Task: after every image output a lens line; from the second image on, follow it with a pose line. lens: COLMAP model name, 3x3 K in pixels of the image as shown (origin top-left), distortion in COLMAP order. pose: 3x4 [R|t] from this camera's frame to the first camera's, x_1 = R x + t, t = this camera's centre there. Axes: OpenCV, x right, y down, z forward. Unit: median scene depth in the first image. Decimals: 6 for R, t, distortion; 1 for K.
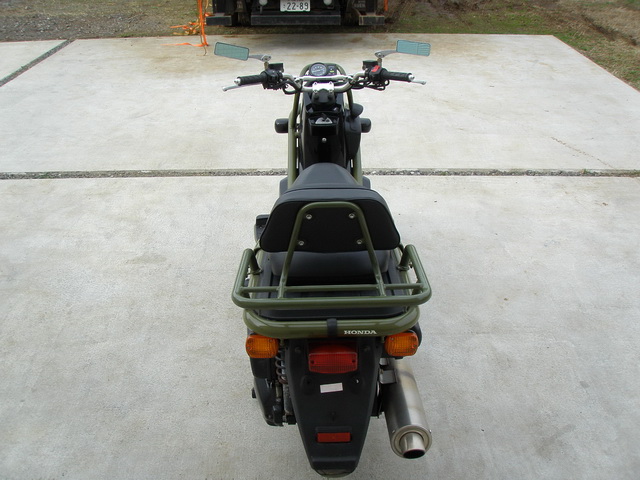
lens RADIAL K [[710.4, 0, 313.8], [0, 710.4, 254.5], [0, 0, 1]] dist [-0.205372, 0.185292]
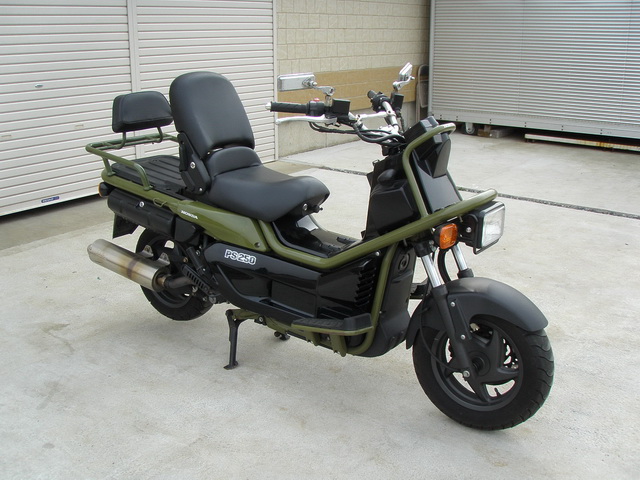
lens RADIAL K [[710.4, 0, 313.8], [0, 710.4, 254.5], [0, 0, 1]] dist [-0.205372, 0.185292]
pose [[-0.591041, 0.257103, -0.764571, 0.809288], [-0.375653, 0.751058, 0.542953, -0.597313], [0.713831, 0.608120, -0.347324, 1.419462]]
